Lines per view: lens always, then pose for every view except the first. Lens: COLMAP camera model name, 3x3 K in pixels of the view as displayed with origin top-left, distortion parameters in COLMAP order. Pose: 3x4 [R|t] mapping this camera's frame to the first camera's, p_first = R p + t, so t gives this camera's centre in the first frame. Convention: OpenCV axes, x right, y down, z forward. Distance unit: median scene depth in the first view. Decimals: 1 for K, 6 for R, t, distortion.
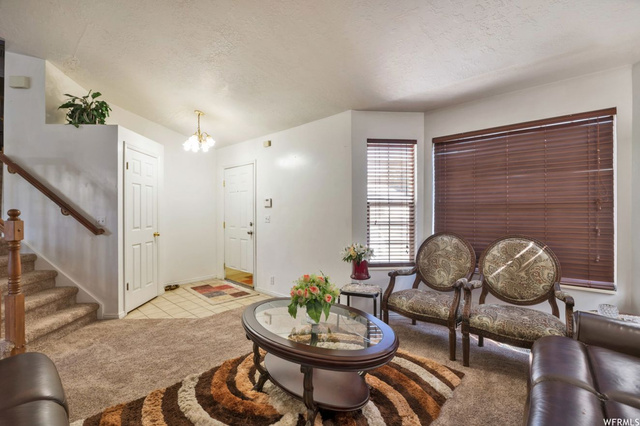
lens RADIAL K [[284.7, 0, 319.9], [0, 284.7, 211.8], [0, 0, 1]] dist [-0.013237, -0.000356]
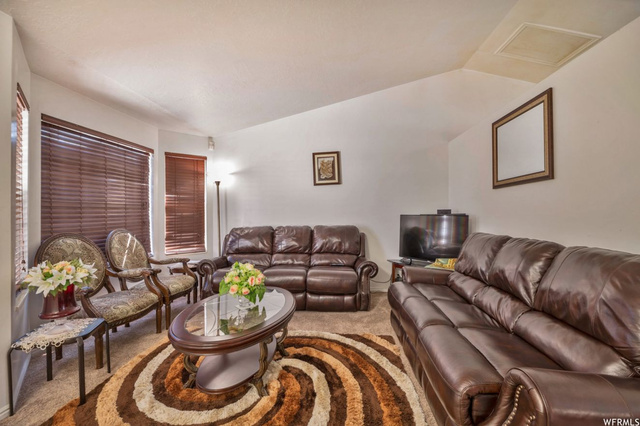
lens RADIAL K [[284.7, 0, 319.3], [0, 284.7, 212.9], [0, 0, 1]] dist [-0.013237, -0.000356]
pose [[-0.587137, 0.009728, 0.809429, -0.735343], [0.013968, 0.999901, -0.001885, 0.023657], [-0.809367, 0.010200, -0.587215, 0.945481]]
